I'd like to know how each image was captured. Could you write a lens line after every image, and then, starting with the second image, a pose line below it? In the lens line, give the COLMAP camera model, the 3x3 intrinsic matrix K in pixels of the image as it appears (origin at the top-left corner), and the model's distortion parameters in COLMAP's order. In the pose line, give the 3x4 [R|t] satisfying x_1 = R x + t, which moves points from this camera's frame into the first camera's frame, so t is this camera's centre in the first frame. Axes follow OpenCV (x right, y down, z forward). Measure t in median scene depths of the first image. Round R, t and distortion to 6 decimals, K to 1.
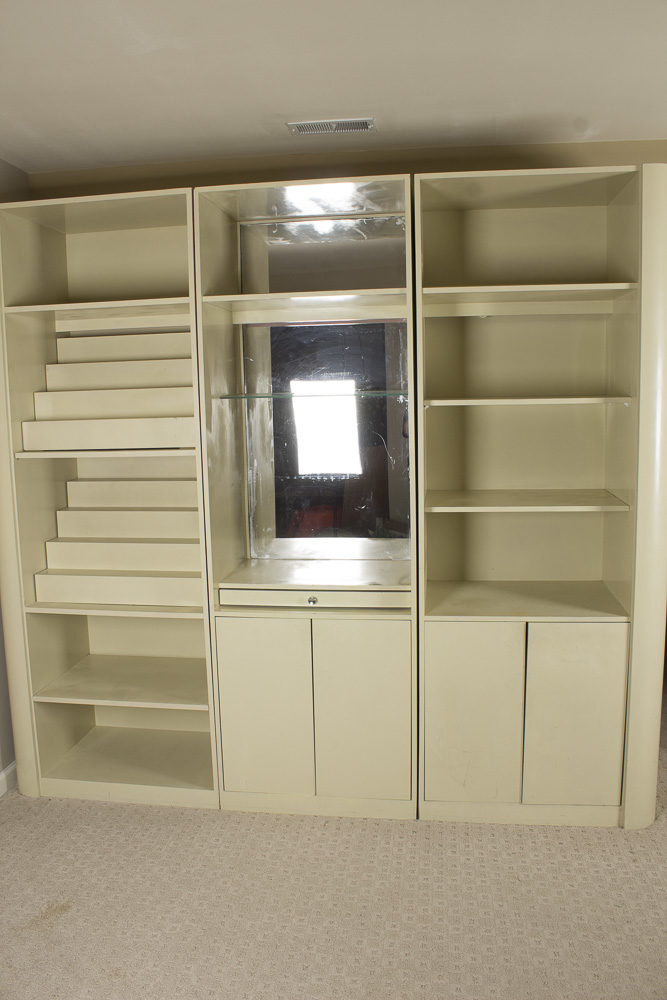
lens RADIAL K [[825.0, 0, 333.5], [0, 825.0, 500.0], [0, 0, 1]] dist [-0.135625, 0.006223]
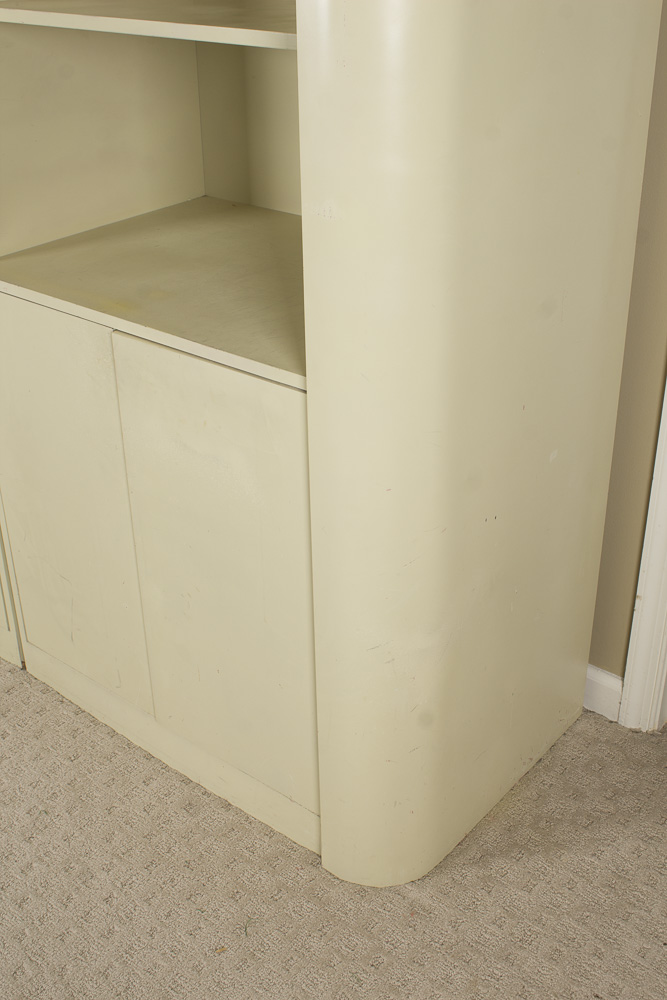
lens RADIAL K [[1158.1, 0, 333.5], [0, 1158.1, 500.0], [0, 0, 1]] dist [-0.130731, -0.005450]
pose [[0.839927, 0.273160, -0.468942, 0.568684], [-0.079929, 0.916933, 0.390954, -0.000502], [0.536781, -0.290891, 0.791990, 0.553163]]
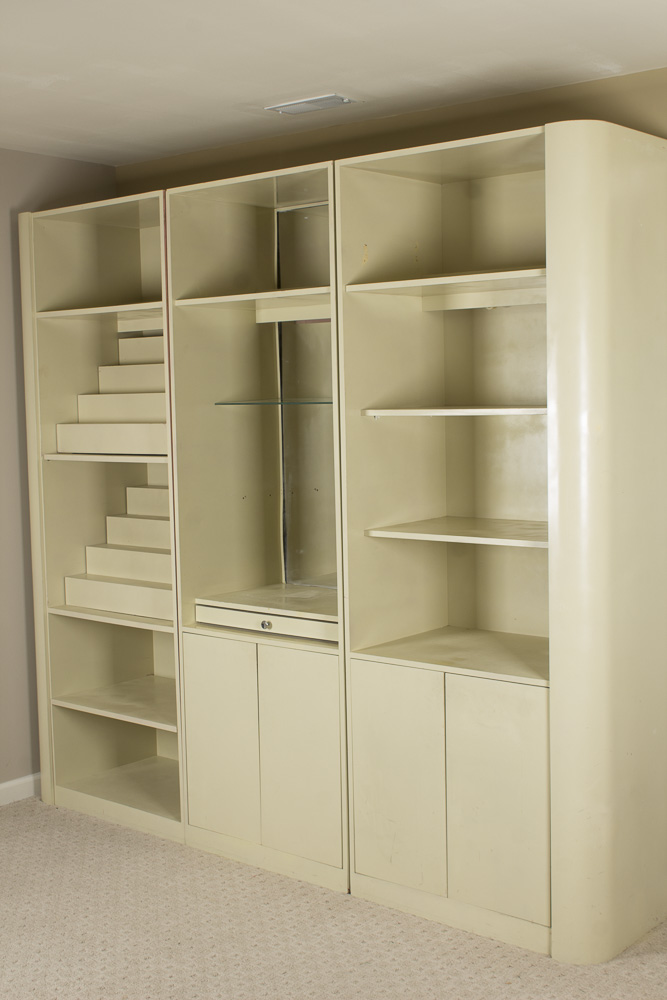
lens RADIAL K [[1317.0, 0, 333.5], [0, 1317.0, 500.0], [0, 0, 1]] dist [-0.069656, -0.006157]
pose [[0.843256, 0.049335, -0.535243, 0.801213], [-0.069527, 0.997425, -0.017601, 0.003433], [0.532996, 0.052056, 0.844515, -0.203835]]
